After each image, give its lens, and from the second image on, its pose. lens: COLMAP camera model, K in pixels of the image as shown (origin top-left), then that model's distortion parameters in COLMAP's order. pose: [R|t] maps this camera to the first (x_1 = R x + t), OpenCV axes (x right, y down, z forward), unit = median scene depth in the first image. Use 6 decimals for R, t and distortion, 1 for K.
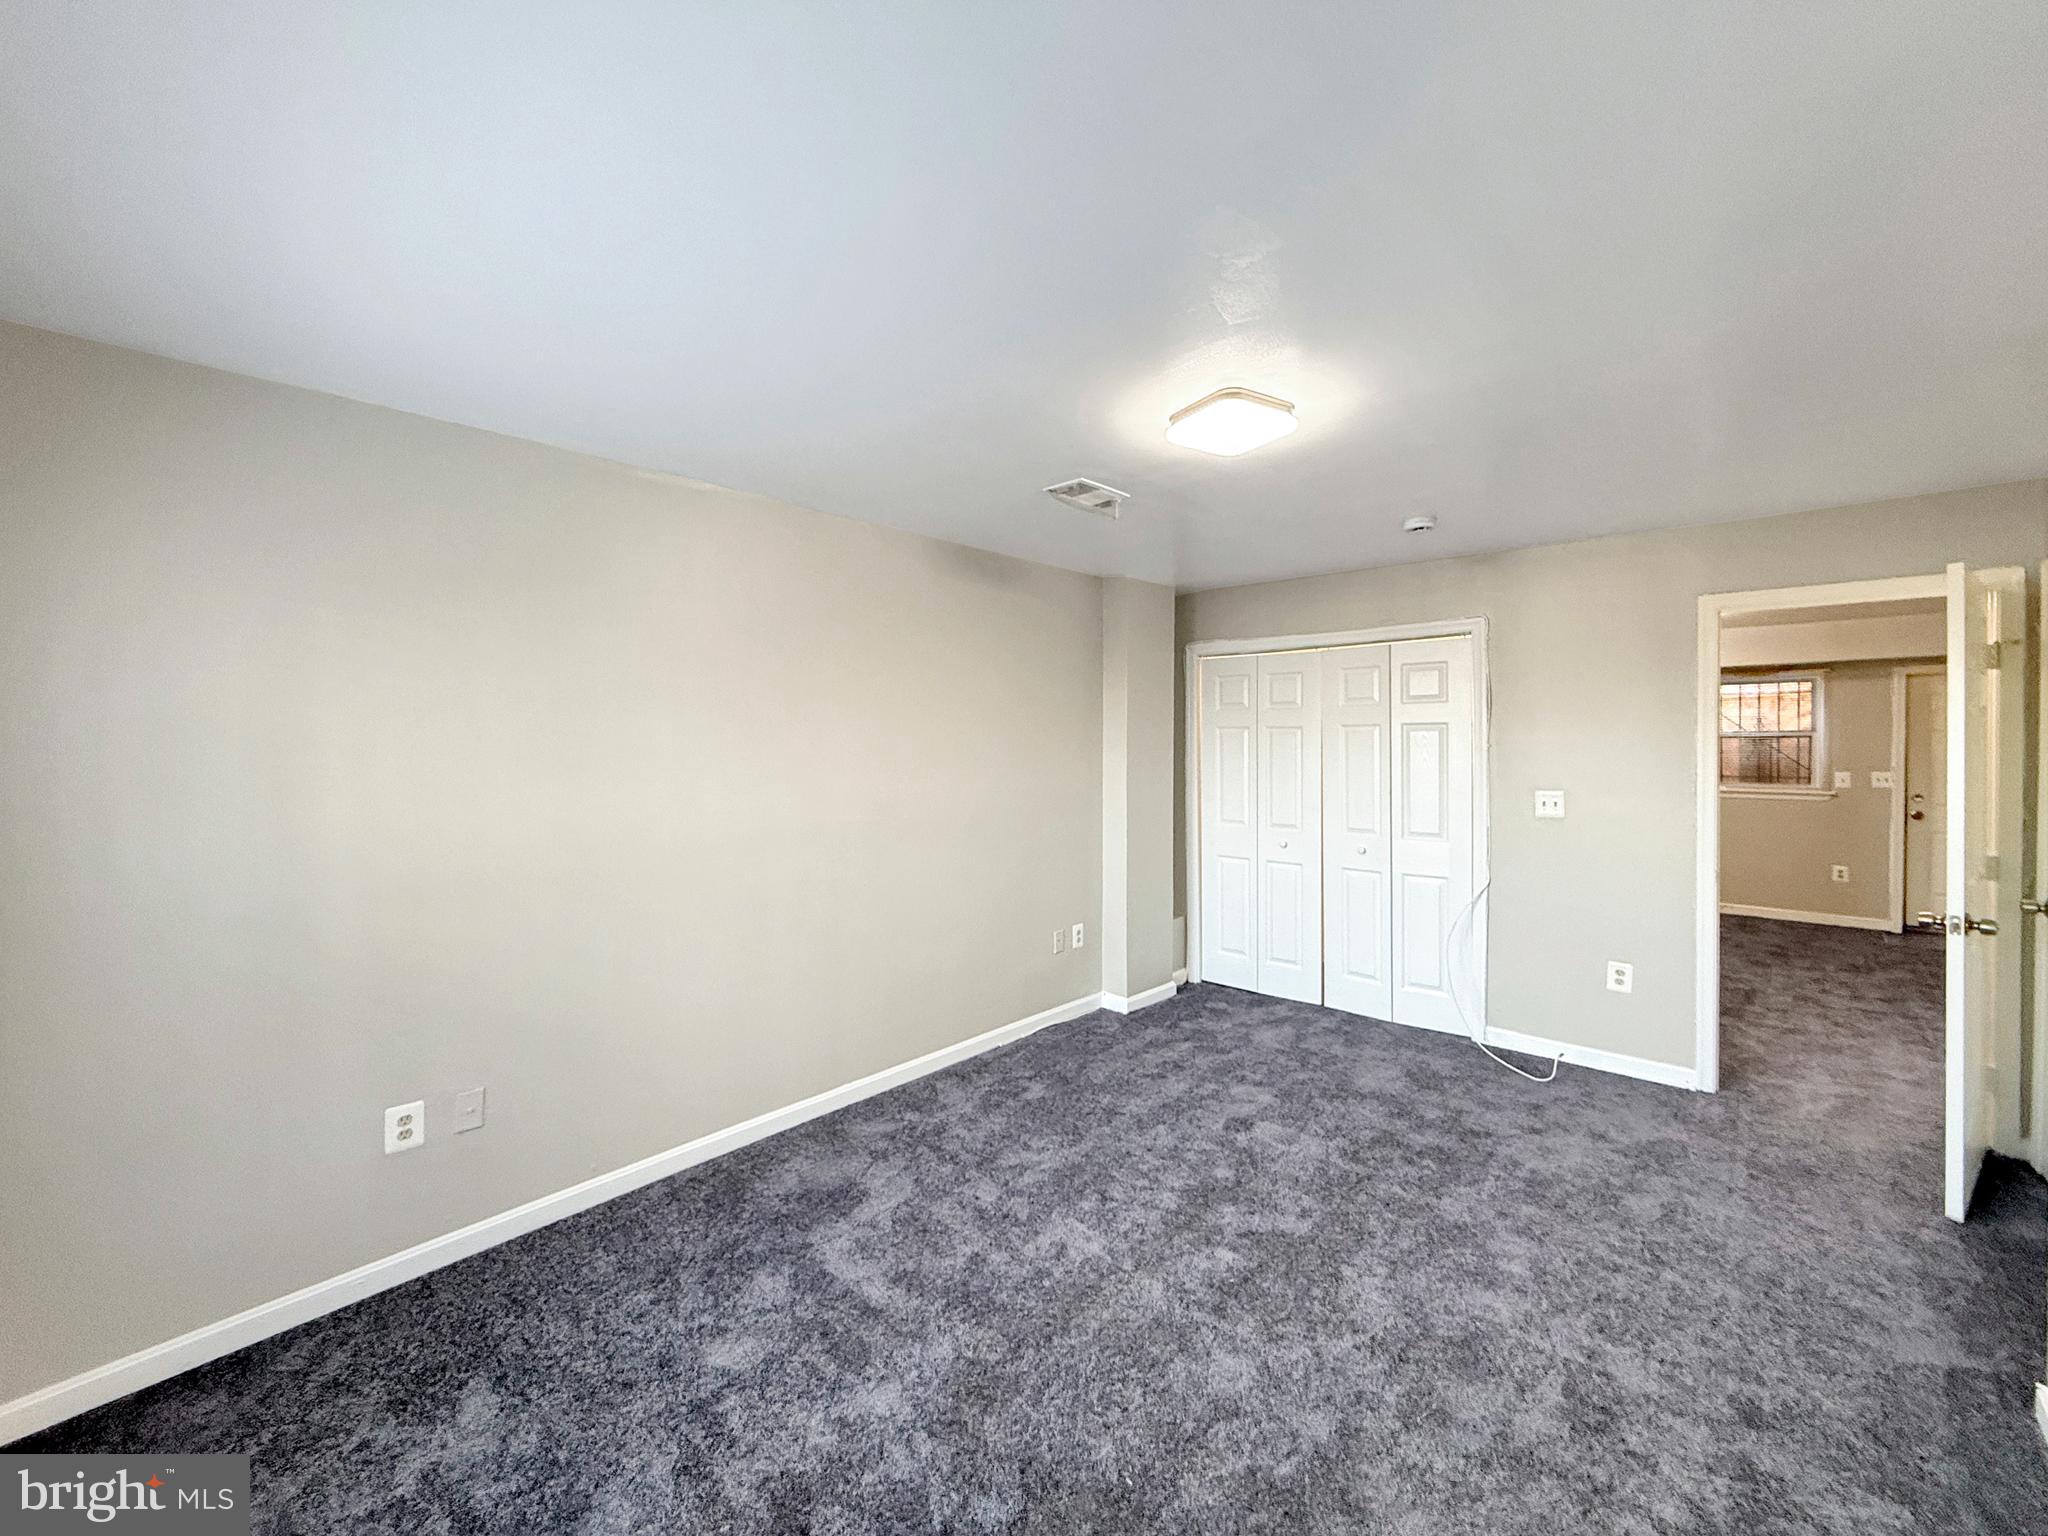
lens RADIAL K [[830.6, 0, 1024.7], [0, 830.6, 756.8], [0, 0, 1]] dist [0.003611, 0.000272]
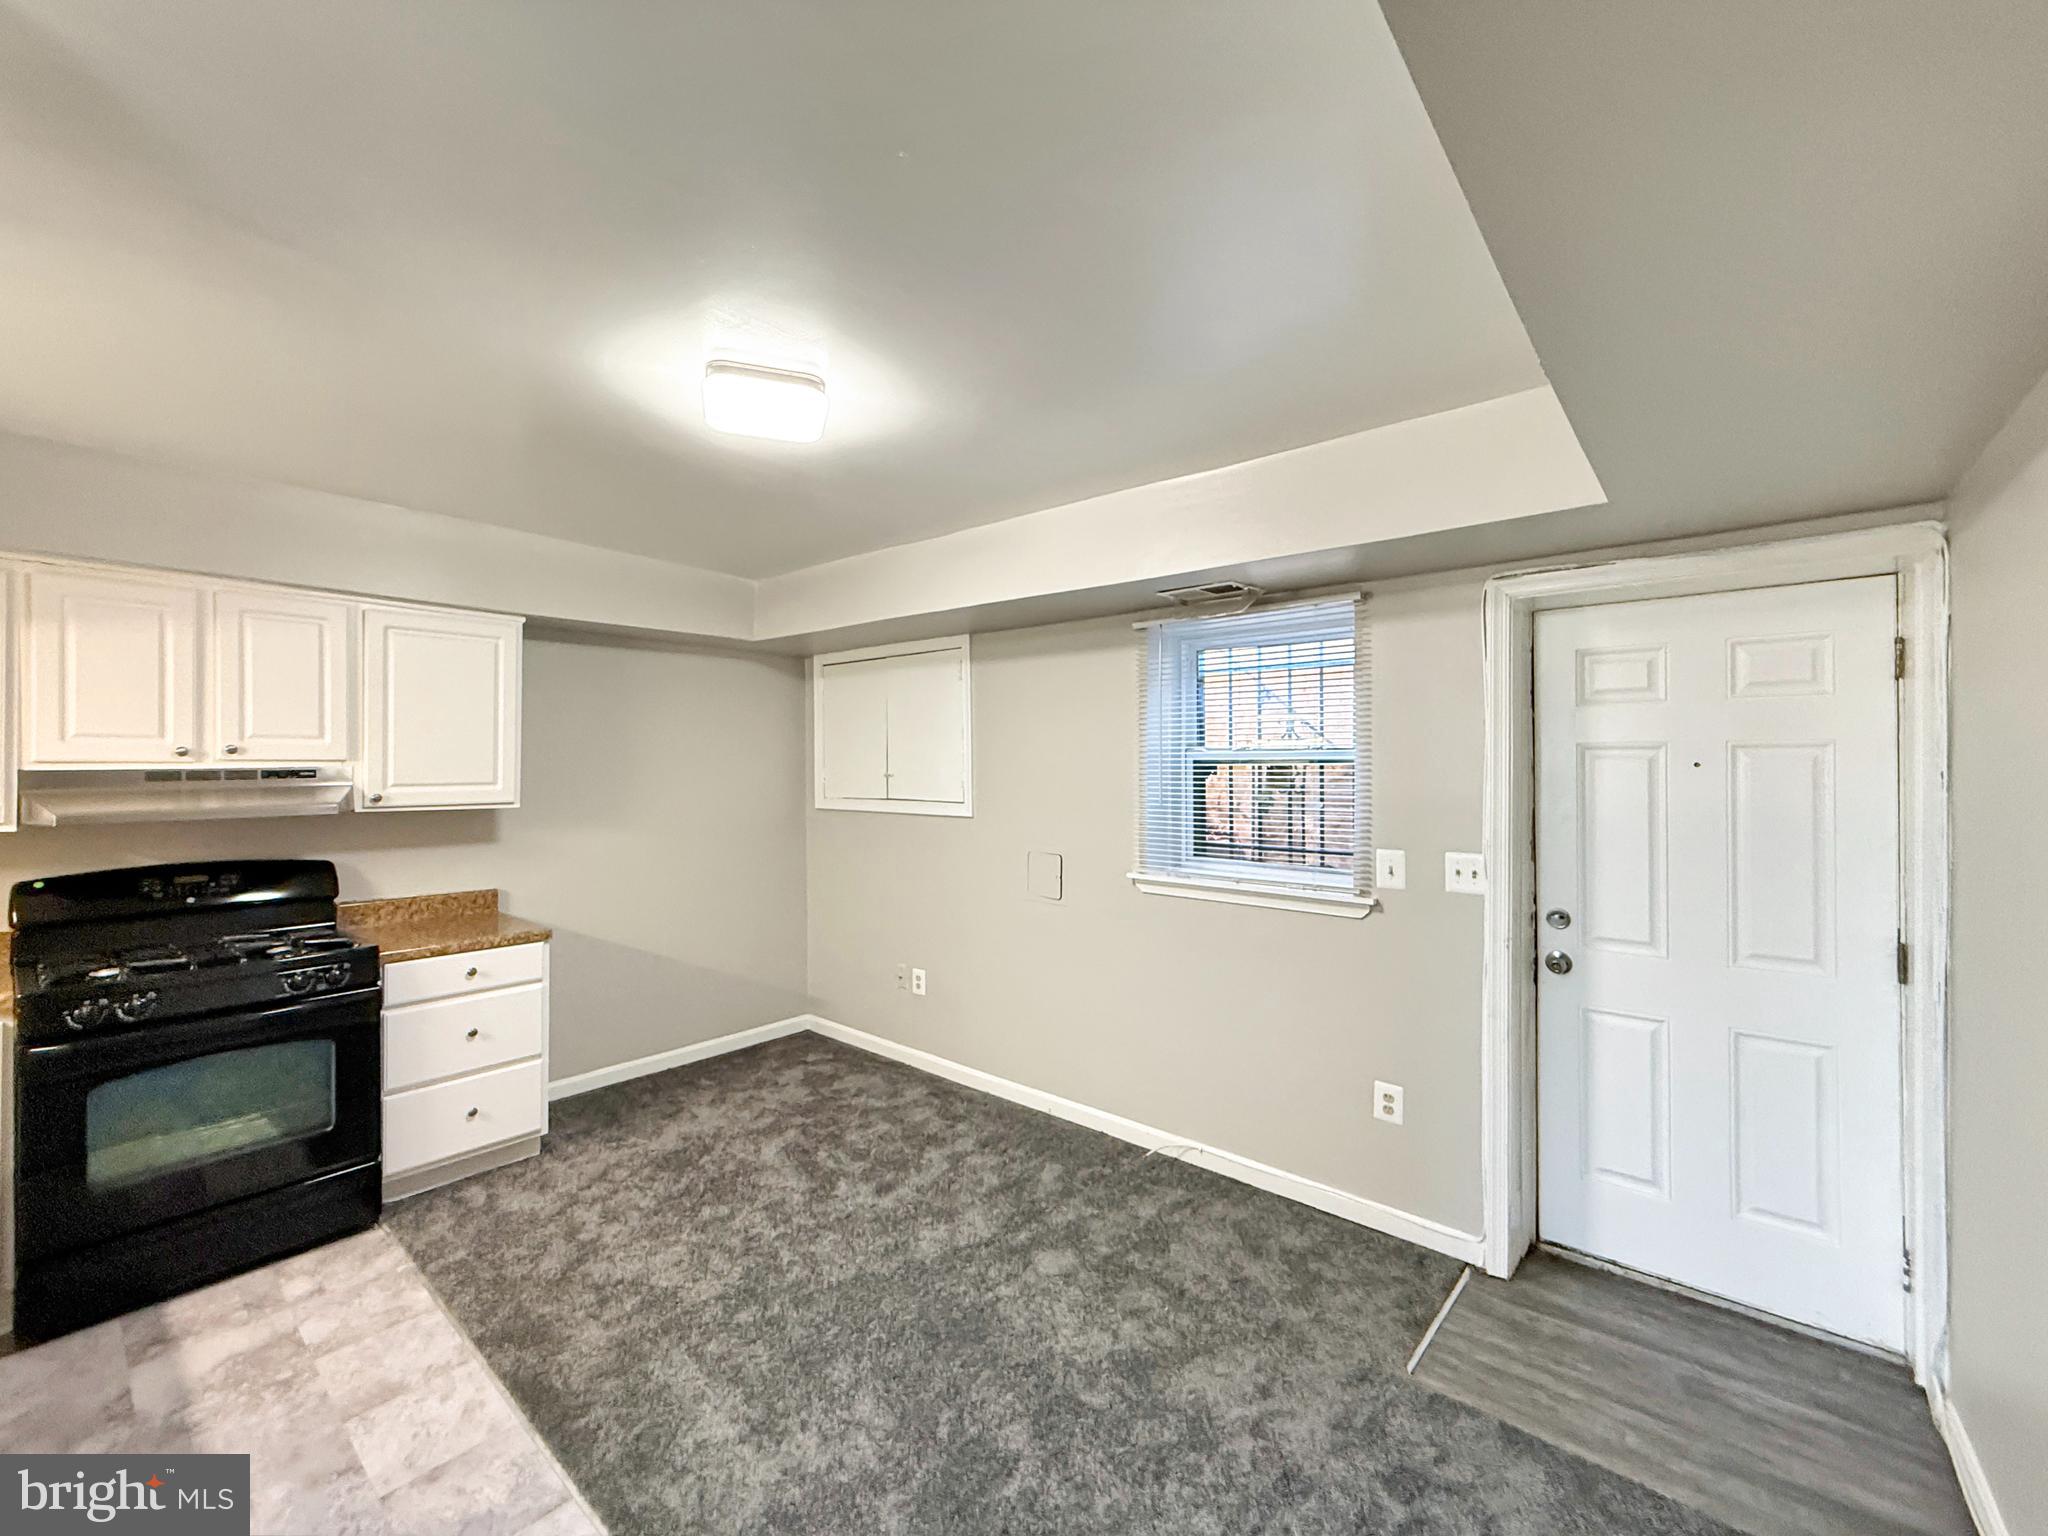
lens RADIAL K [[830.6, 0, 1024.4], [0, 830.6, 770.1], [0, 0, 1]] dist [0.003611, 0.000272]
pose [[0.999700, -0.001375, 0.024462, 0.552900], [0.001827, 0.999828, -0.018481, -0.009366], [-0.024432, 0.018520, 0.999530, 0.417950]]
